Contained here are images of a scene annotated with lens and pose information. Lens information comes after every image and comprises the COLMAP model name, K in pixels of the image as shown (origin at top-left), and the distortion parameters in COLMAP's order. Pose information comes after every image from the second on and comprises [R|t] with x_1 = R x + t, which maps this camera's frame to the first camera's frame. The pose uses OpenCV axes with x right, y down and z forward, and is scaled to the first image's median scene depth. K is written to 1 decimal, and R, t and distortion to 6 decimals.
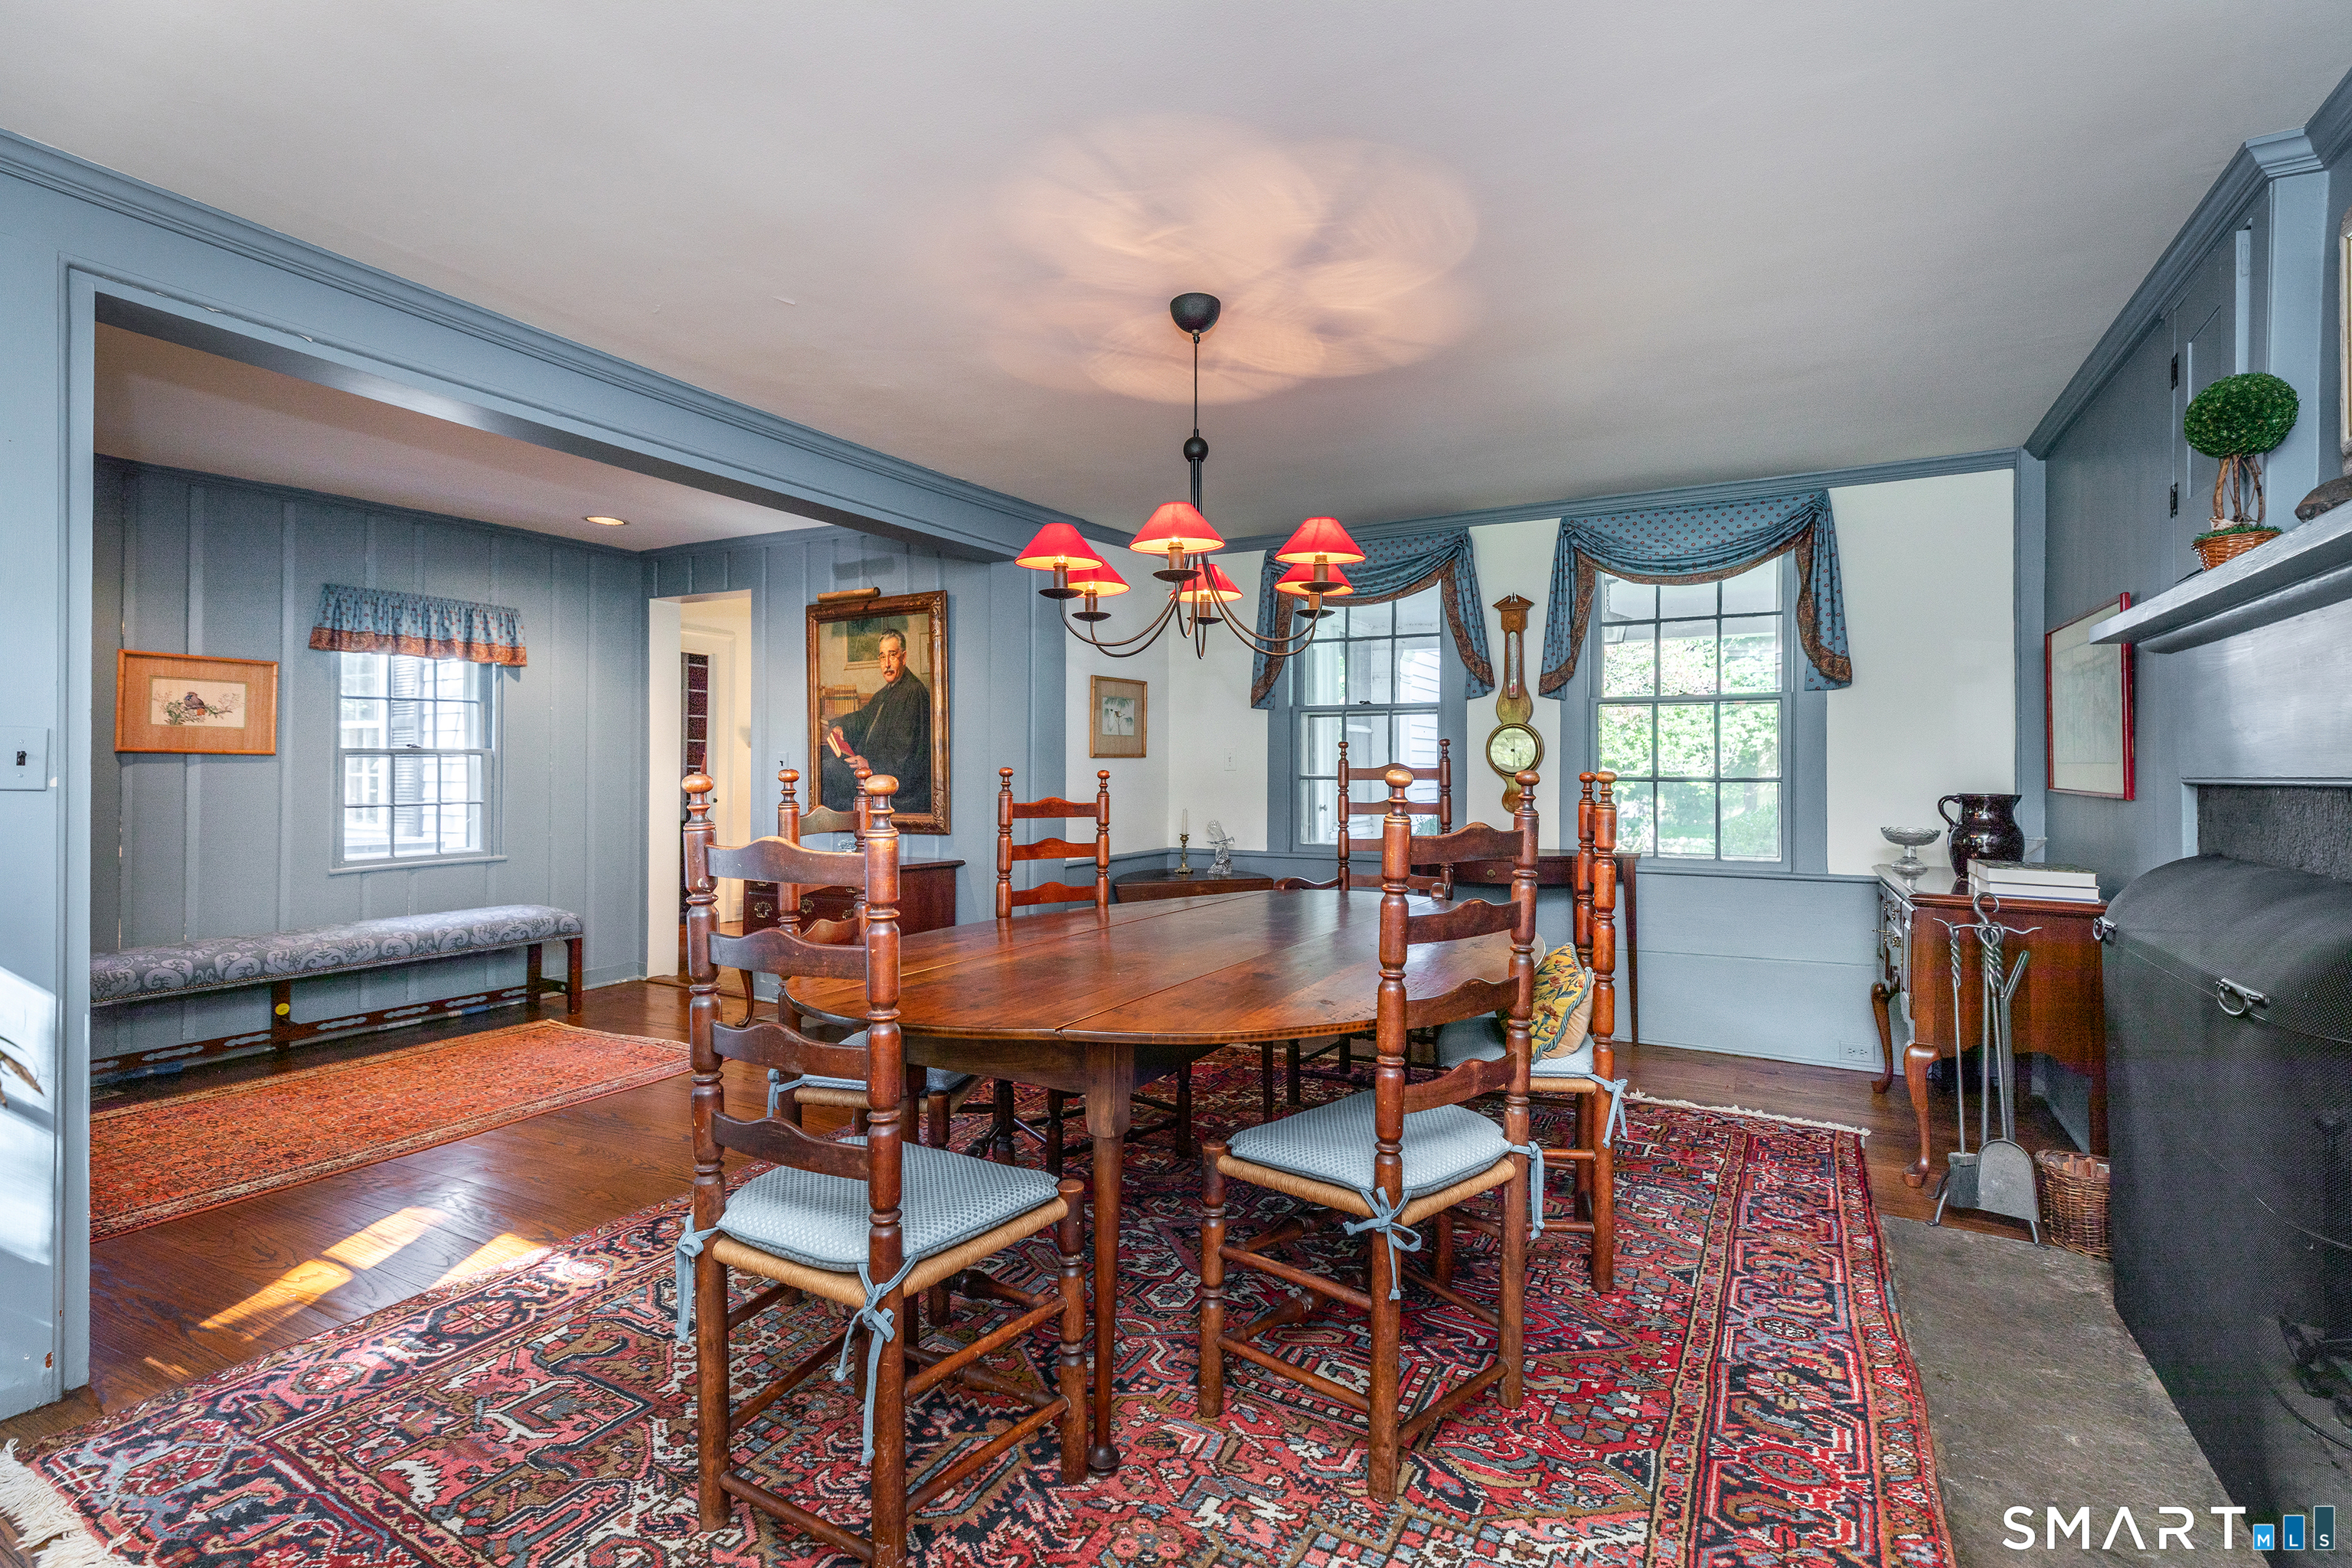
lens RADIAL K [[1067.7, 0, 1177.0], [0, 1067.7, 762.0], [0, 0, 1]] dist [-0.000385, -0.006679]
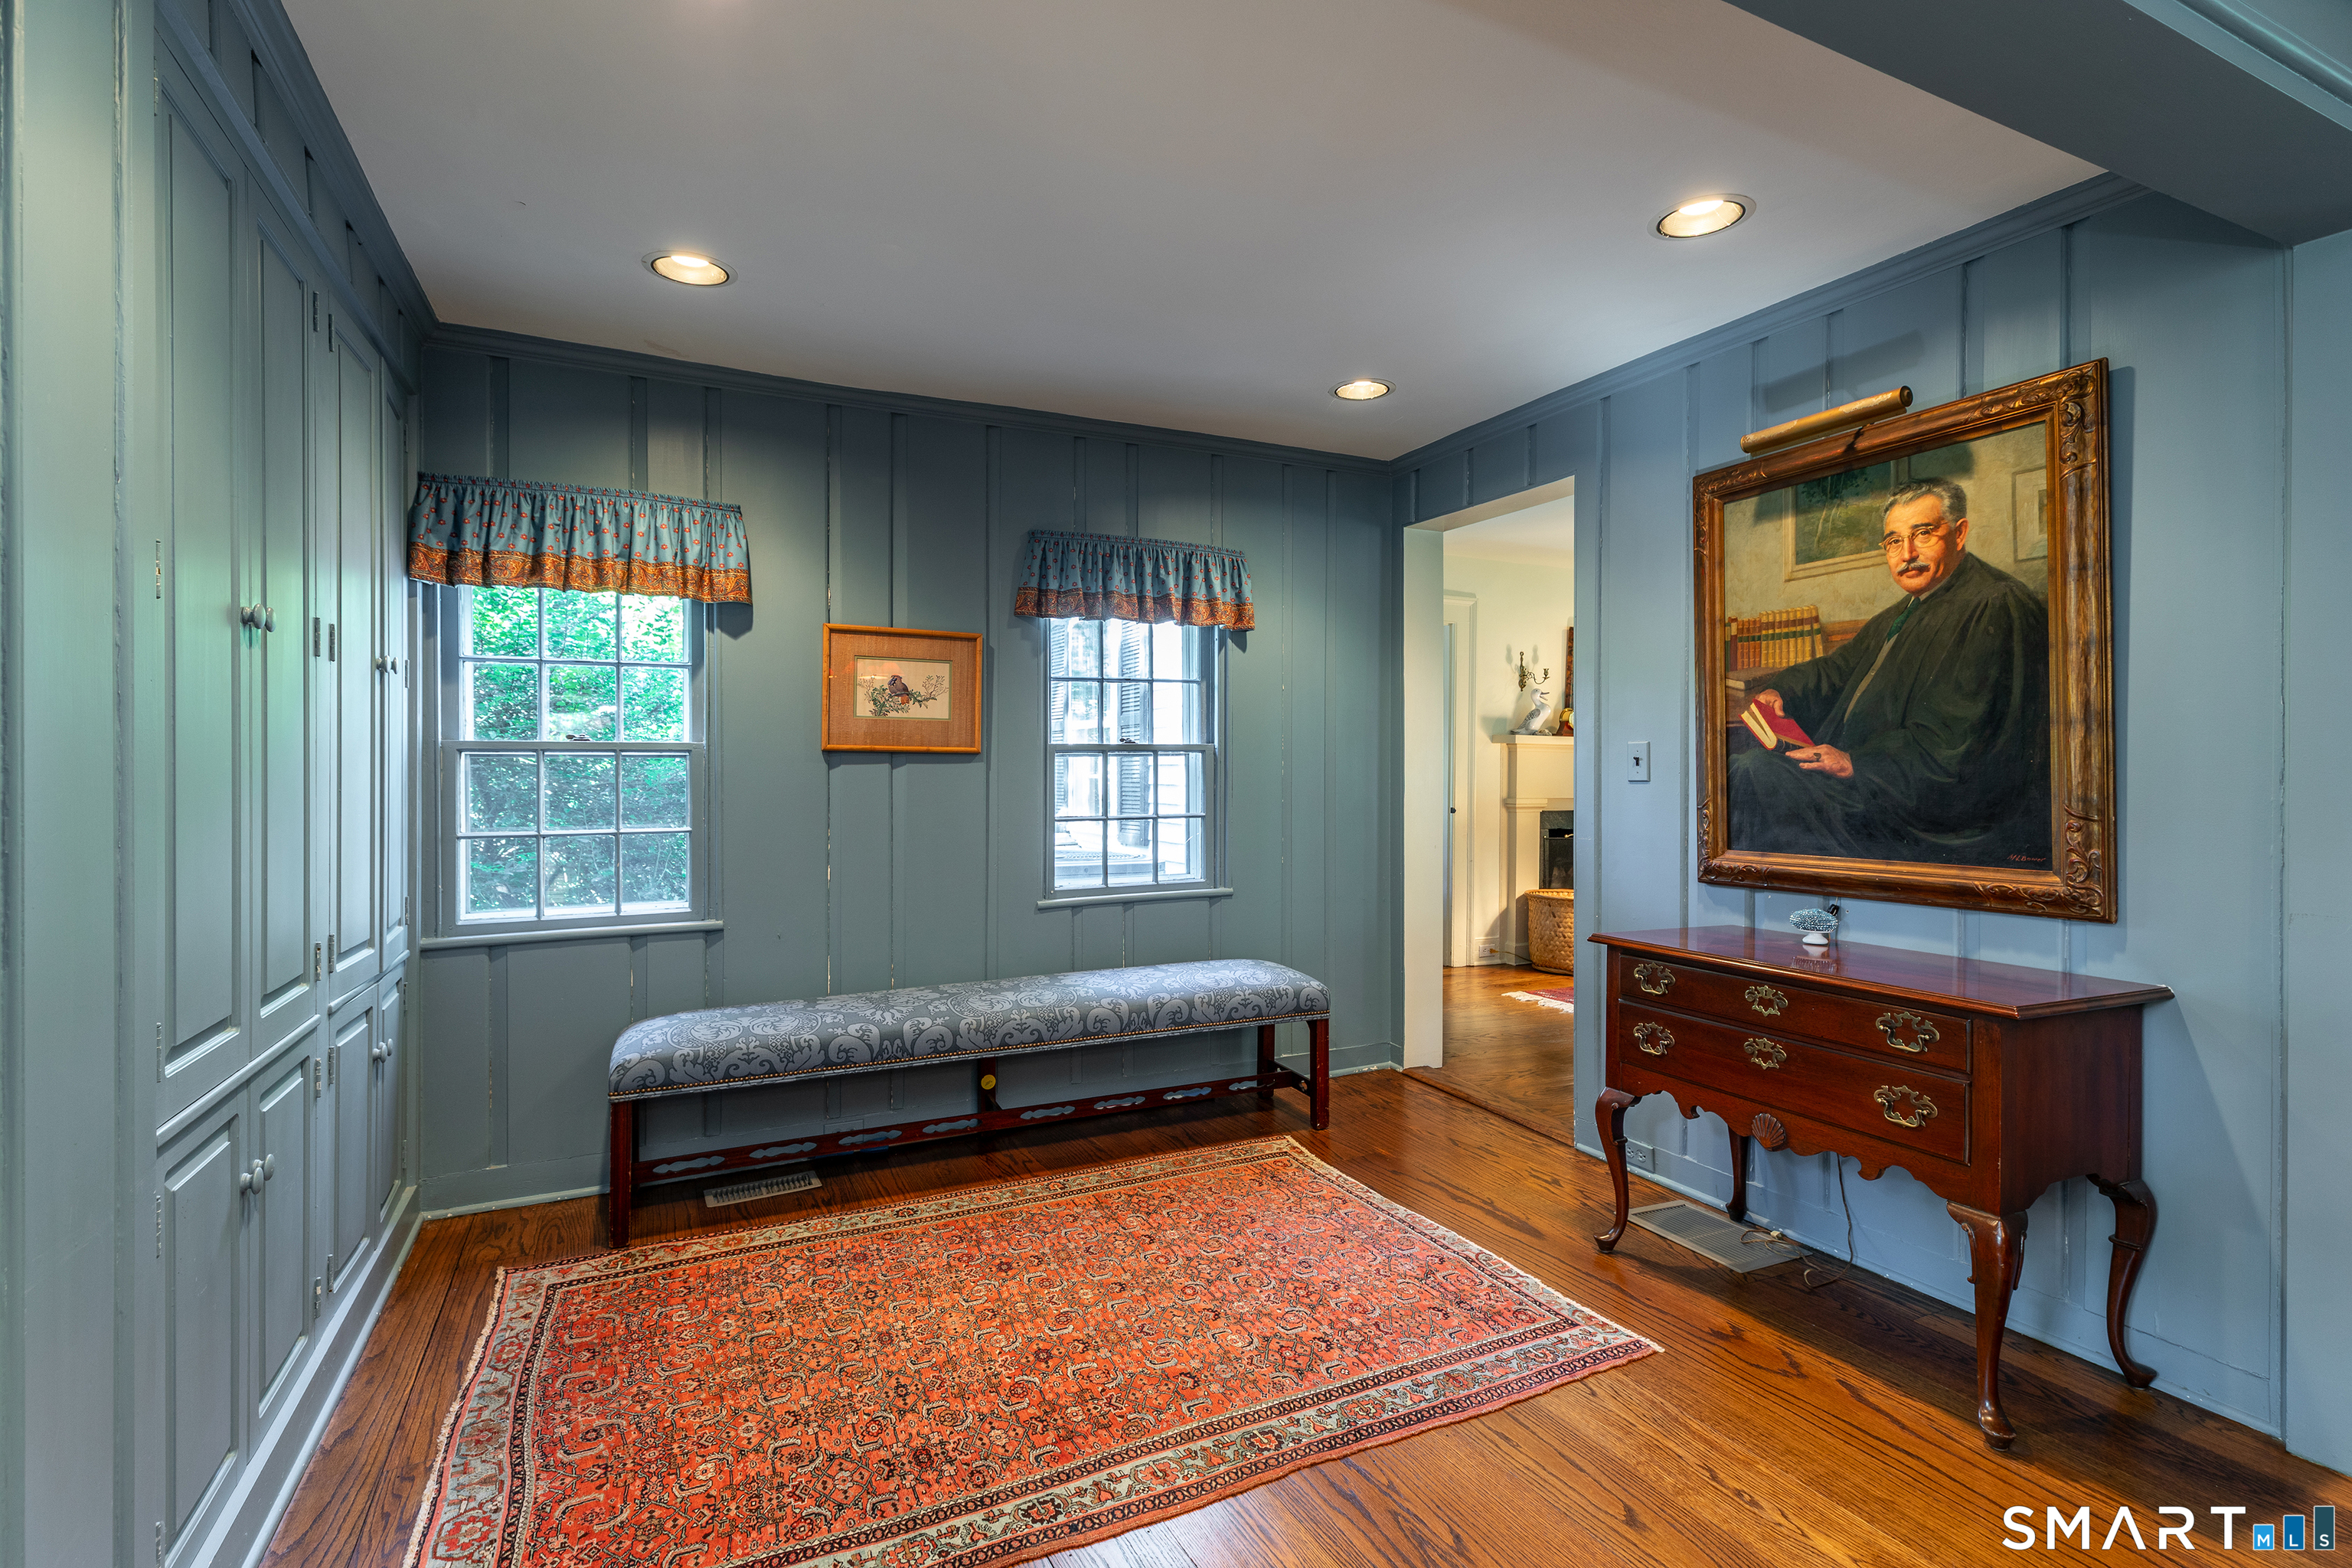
lens RADIAL K [[1067.7, 0, 1177.0], [0, 1067.7, 762.0], [0, 0, 1]] dist [-0.000385, -0.006679]
pose [[0.825107, -0.004654, -0.564957, -0.271598], [0.005598, 0.999984, -0.000062, 0.000515], [0.564949, -0.003111, 0.825120, 0.413409]]
